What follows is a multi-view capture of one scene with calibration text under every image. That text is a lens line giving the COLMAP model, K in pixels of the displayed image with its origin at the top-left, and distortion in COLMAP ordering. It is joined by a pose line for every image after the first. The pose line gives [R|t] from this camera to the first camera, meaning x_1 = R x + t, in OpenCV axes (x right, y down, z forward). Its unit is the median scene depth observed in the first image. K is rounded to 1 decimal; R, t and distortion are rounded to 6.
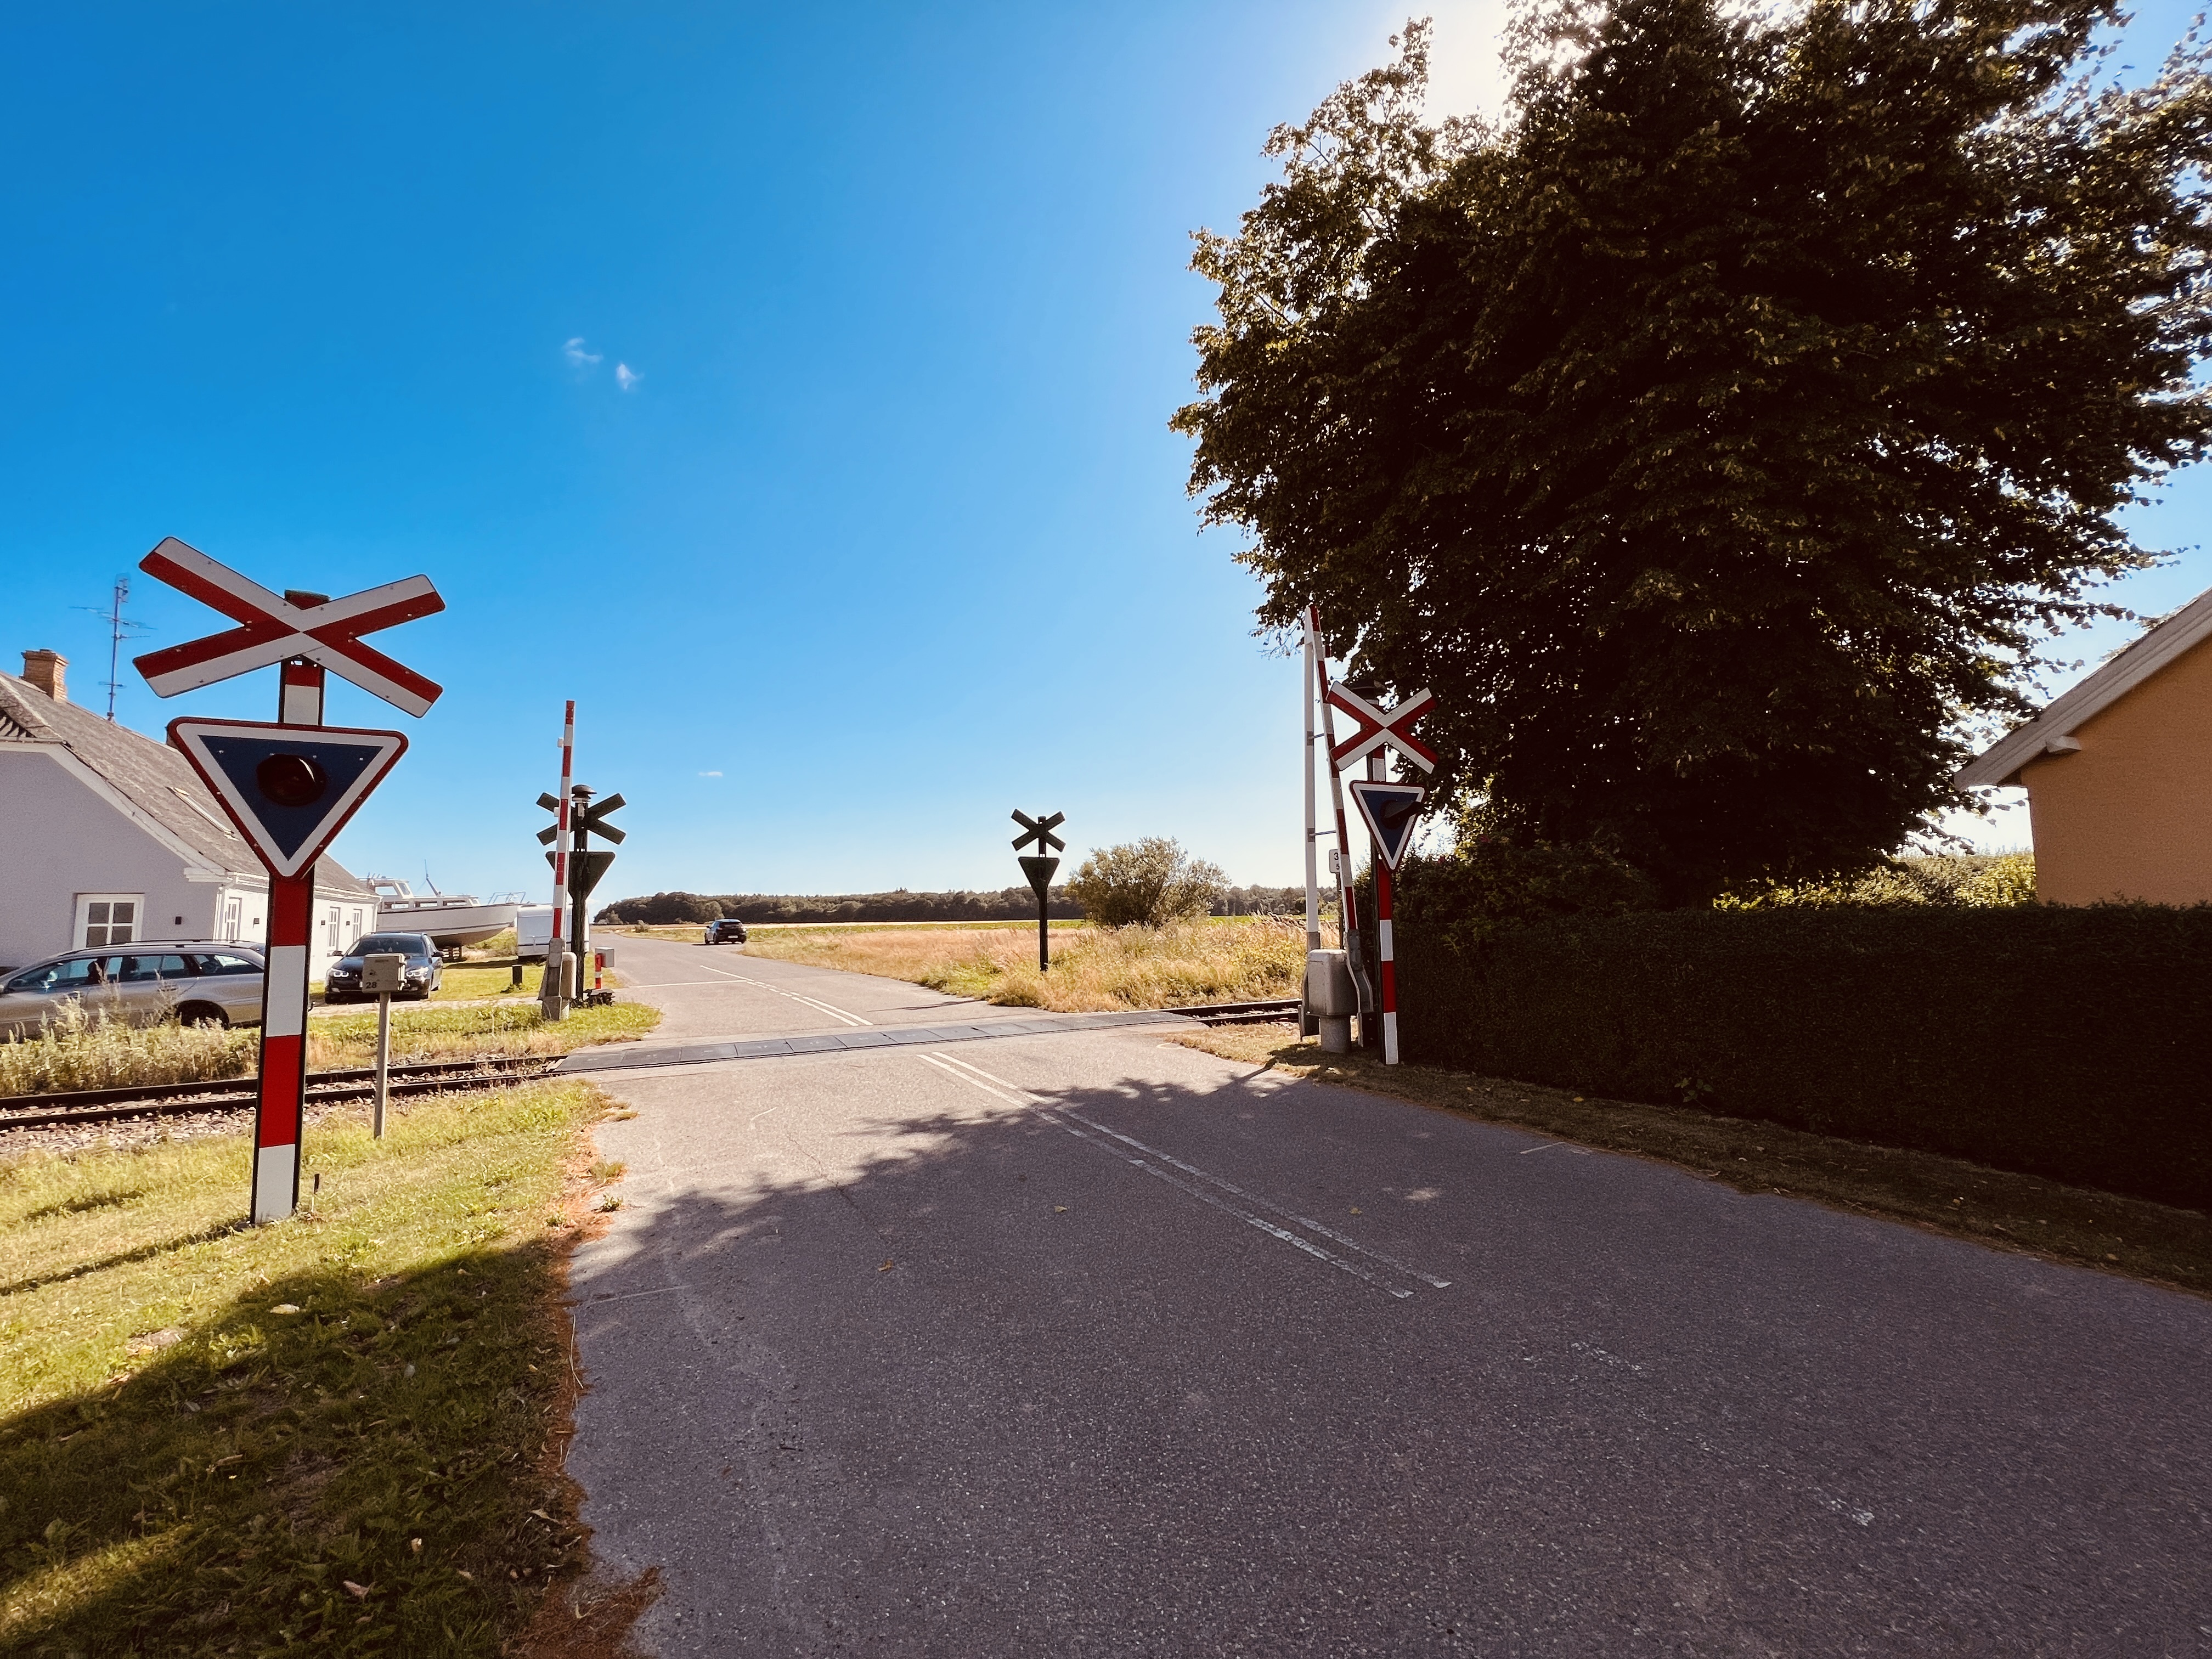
lens RADIAL K [[892.9, 0, 1108.3], [0, 892.9, 830.2], [0, 0, 1]] dist [0.002446, 0.000456]
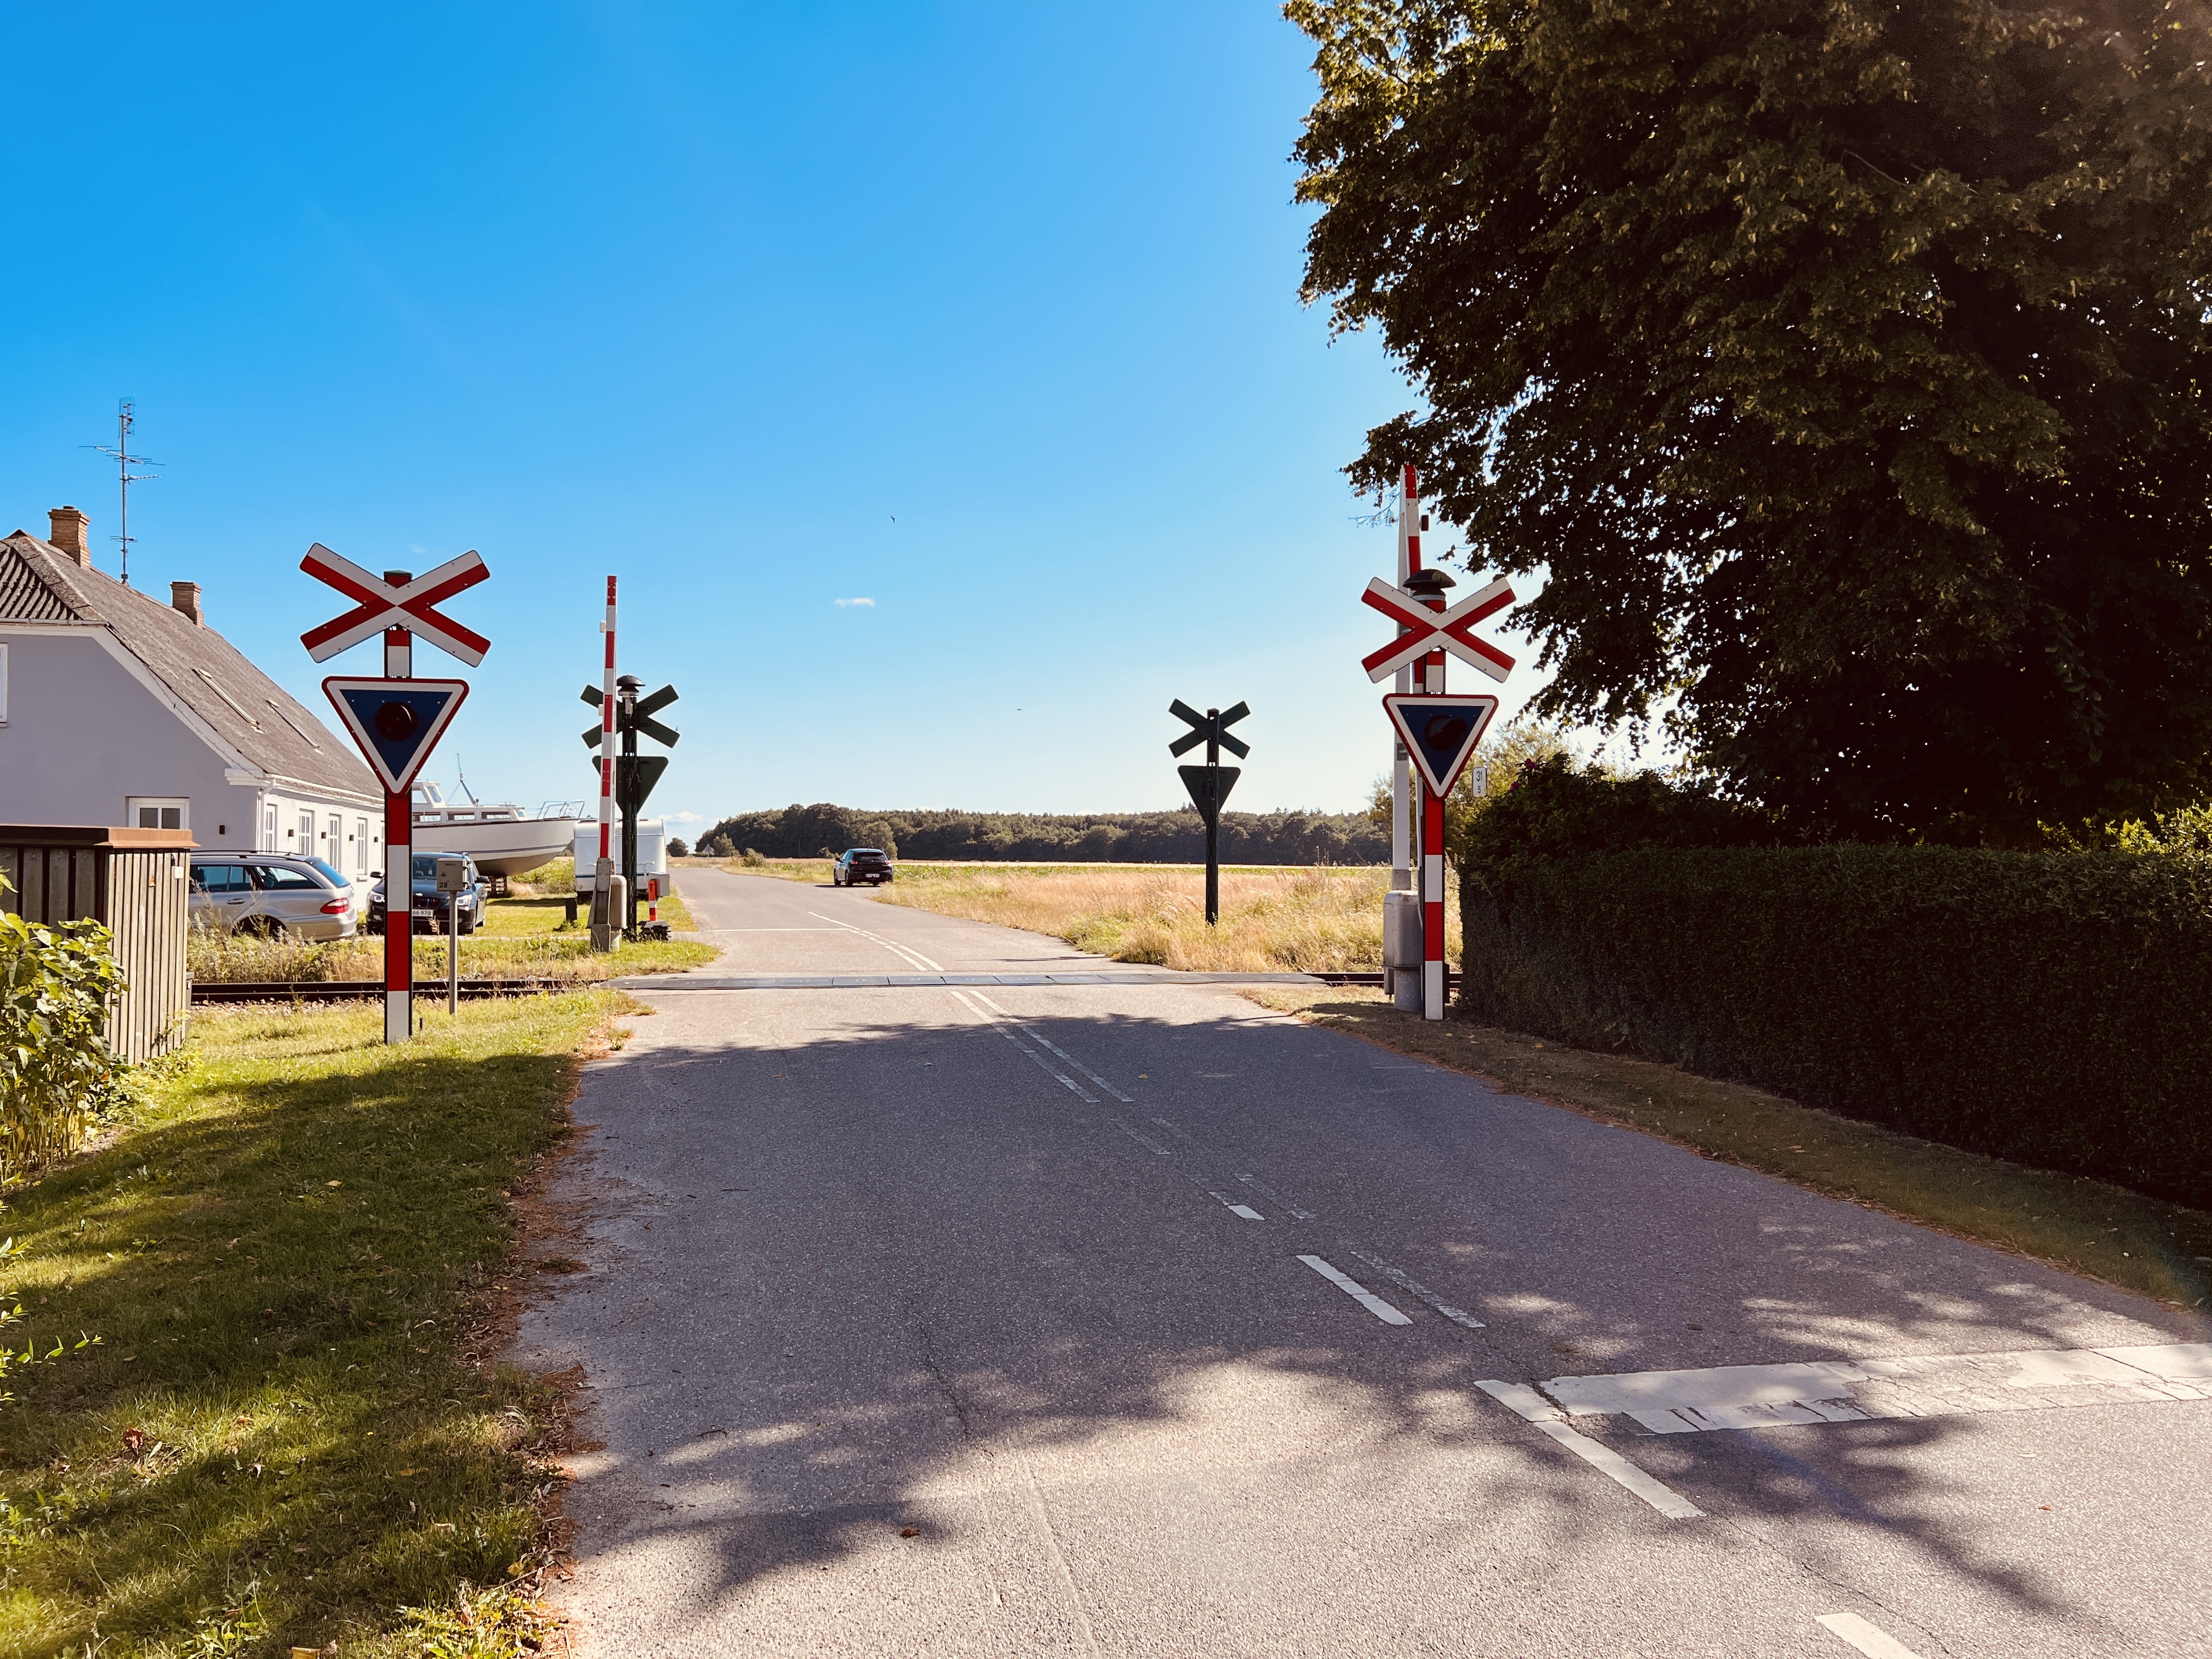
lens RADIAL K [[1659.6, 0, 1098.0], [0, 1659.6, 835.9], [0, 0, 1]] dist [0.080802, -0.107613]
pose [[0.959894, 0.021381, -0.279546, 0.262261], [0.001810, 0.996594, 0.082442, -0.029538], [0.280356, -0.079642, 0.956586, -0.367148]]
